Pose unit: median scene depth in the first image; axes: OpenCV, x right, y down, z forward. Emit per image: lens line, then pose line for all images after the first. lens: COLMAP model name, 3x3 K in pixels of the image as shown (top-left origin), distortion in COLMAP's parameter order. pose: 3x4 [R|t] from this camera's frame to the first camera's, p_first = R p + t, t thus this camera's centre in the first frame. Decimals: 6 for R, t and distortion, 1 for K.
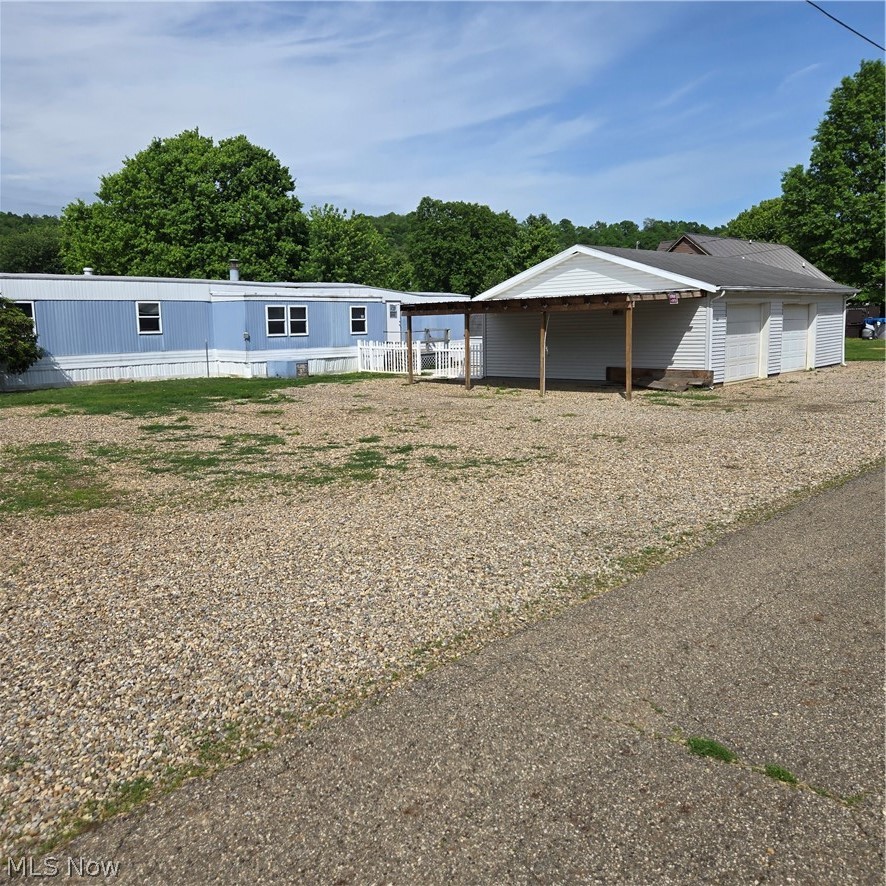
lens RADIAL K [[786.1, 0, 444.6], [0, 786.1, 424.5], [0, 0, 1]] dist [0.079384, -0.066070]
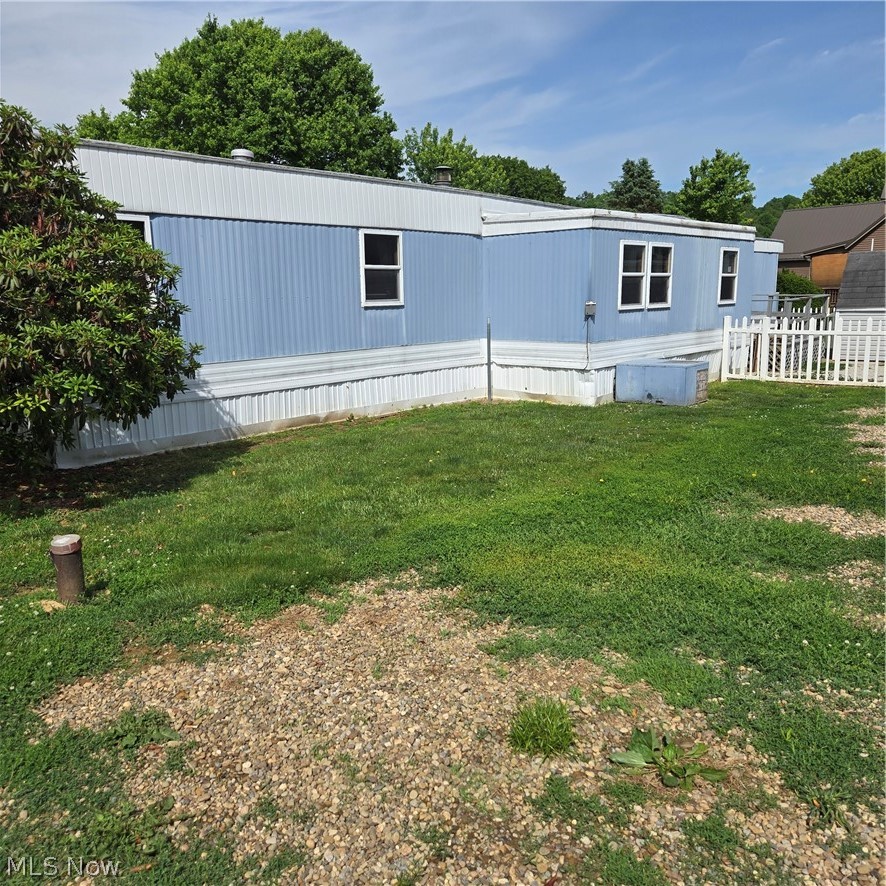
lens RADIAL K [[786.1, 0, 429.6], [0, 786.1, 441.9], [0, 0, 1]] dist [0.079384, -0.066070]
pose [[0.999885, -0.003940, 0.014632, -0.331087], [0.003179, 0.998659, 0.051678, -0.058607], [-0.014816, -0.051626, 0.998557, 0.531643]]
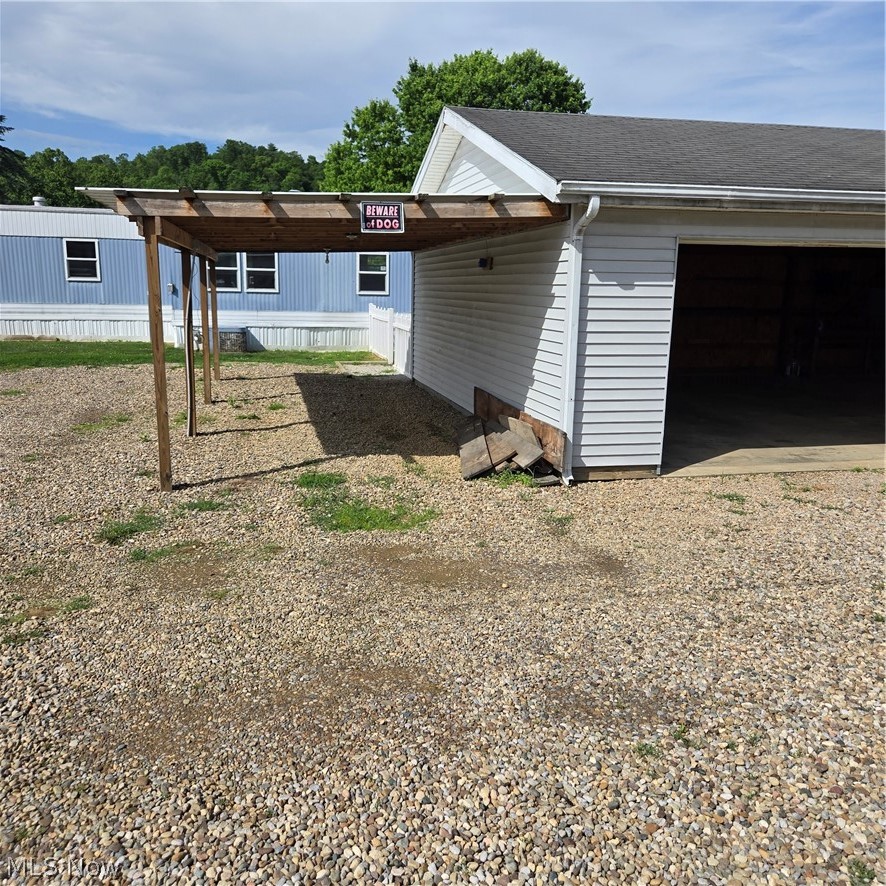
lens RADIAL K [[786.1, 0, 437.8], [0, 786.1, 447.1], [0, 0, 1]] dist [0.079384, -0.066070]
pose [[0.807998, 0.147514, -0.570419, 0.361741], [-0.108239, 0.988837, 0.102399, -0.066454], [0.579157, -0.020996, 0.814946, 0.524641]]
